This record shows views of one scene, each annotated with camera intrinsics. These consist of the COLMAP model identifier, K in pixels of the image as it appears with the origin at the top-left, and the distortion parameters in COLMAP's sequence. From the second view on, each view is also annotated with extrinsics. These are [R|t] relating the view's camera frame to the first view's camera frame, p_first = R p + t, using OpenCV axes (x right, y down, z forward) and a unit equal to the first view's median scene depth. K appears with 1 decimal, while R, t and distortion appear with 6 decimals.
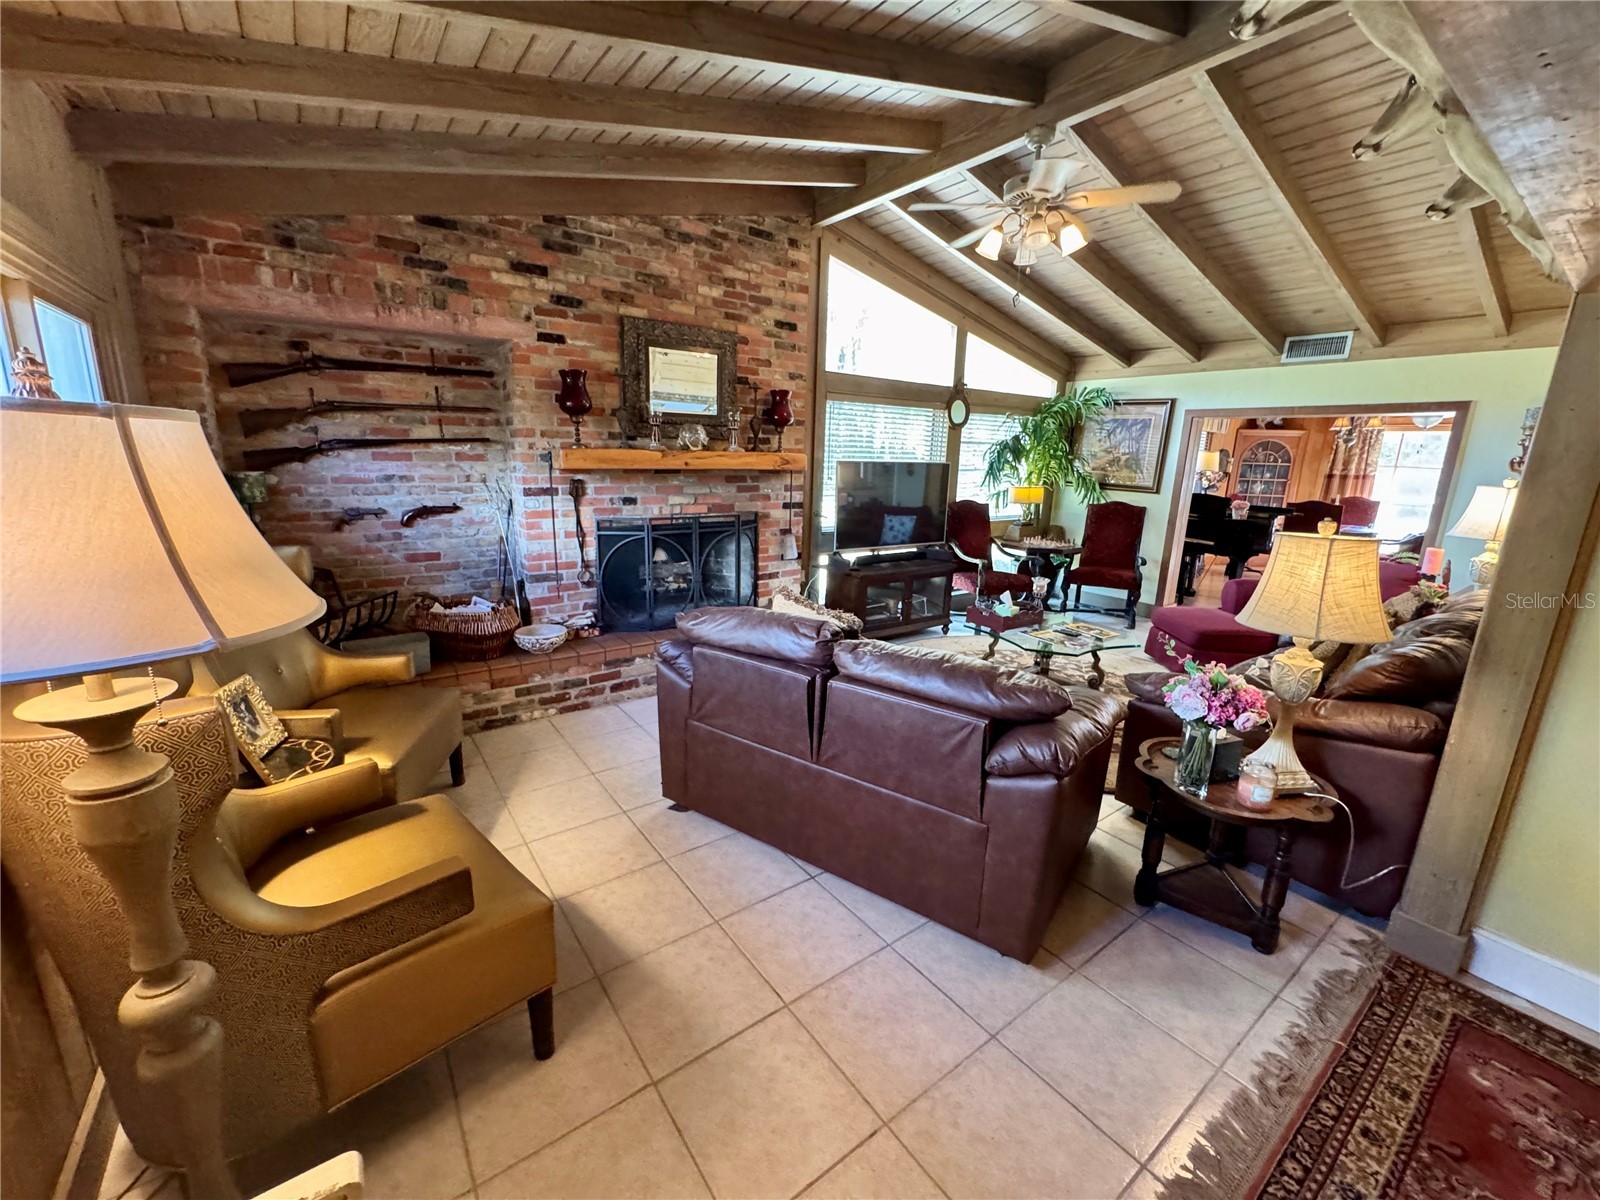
lens RADIAL K [[641.8, 0, 800.9], [0, 641.8, 602.3], [0, 0, 1]] dist [-0.003187, -0.000088]
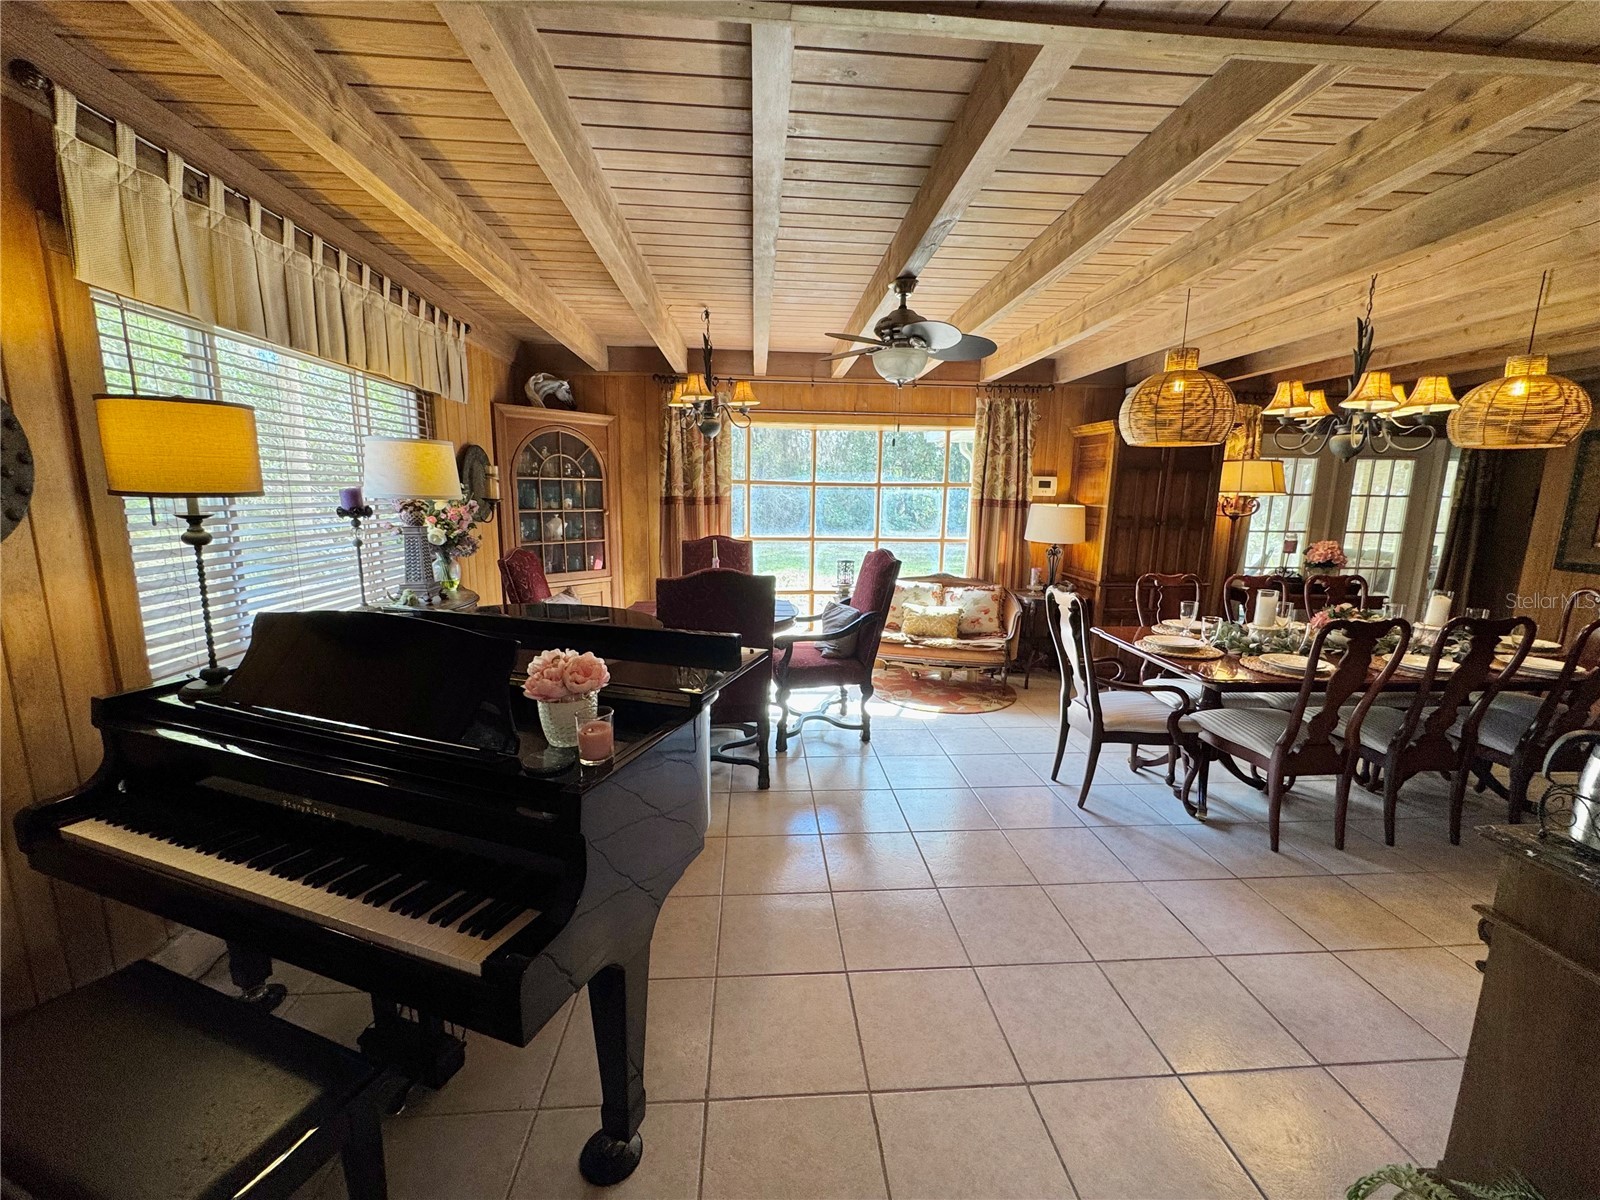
lens RADIAL K [[641.8, 0, 800.9], [0, 641.8, 602.3], [0, 0, 1]] dist [-0.003187, -0.000088]
pose [[0.533693, -0.163239, 0.829774, 0.959537], [0.190200, 0.979225, 0.070307, -0.295191], [-0.824012, 0.120301, 0.553654, 1.408976]]
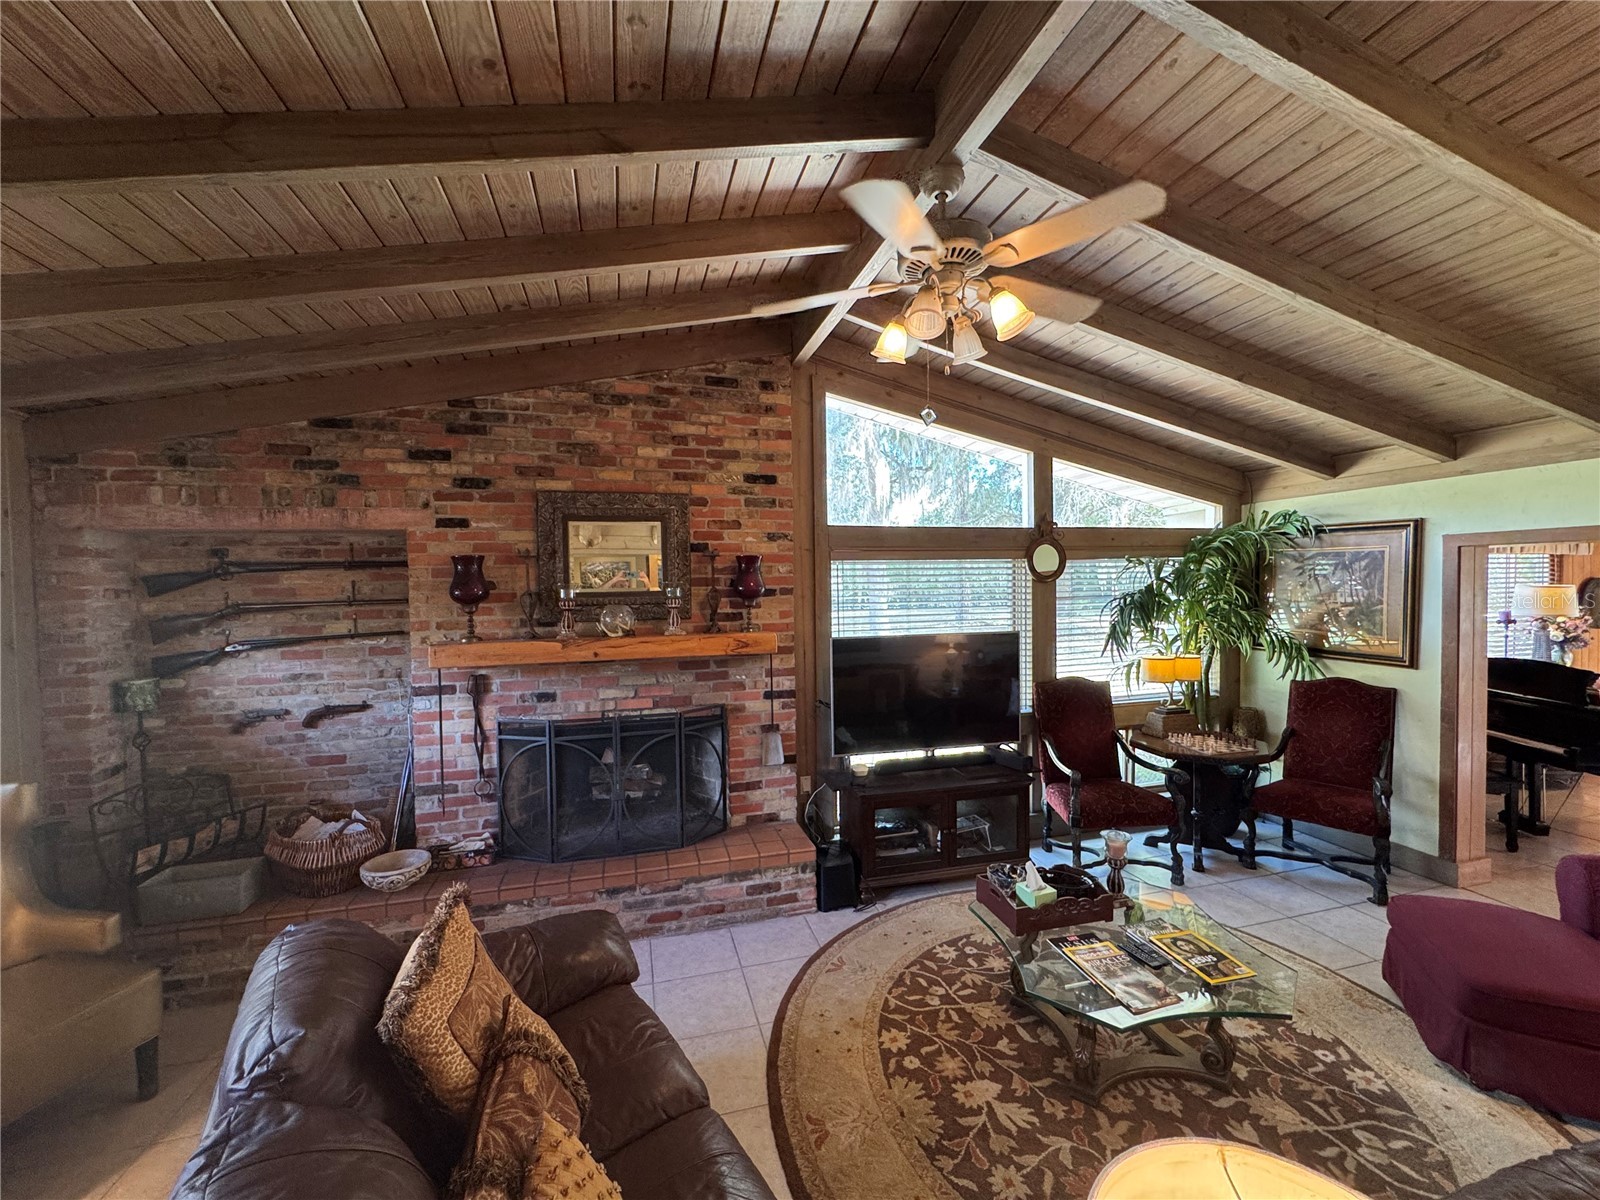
lens RADIAL K [[641.8, 0, 800.9], [0, 641.8, 602.3], [0, 0, 1]] dist [-0.003187, -0.000088]
pose [[0.932218, -0.030930, -0.360573, 0.366096], [-0.043214, 0.979698, -0.195765, -0.135441], [0.359308, 0.198078, 0.911956, 0.345168]]
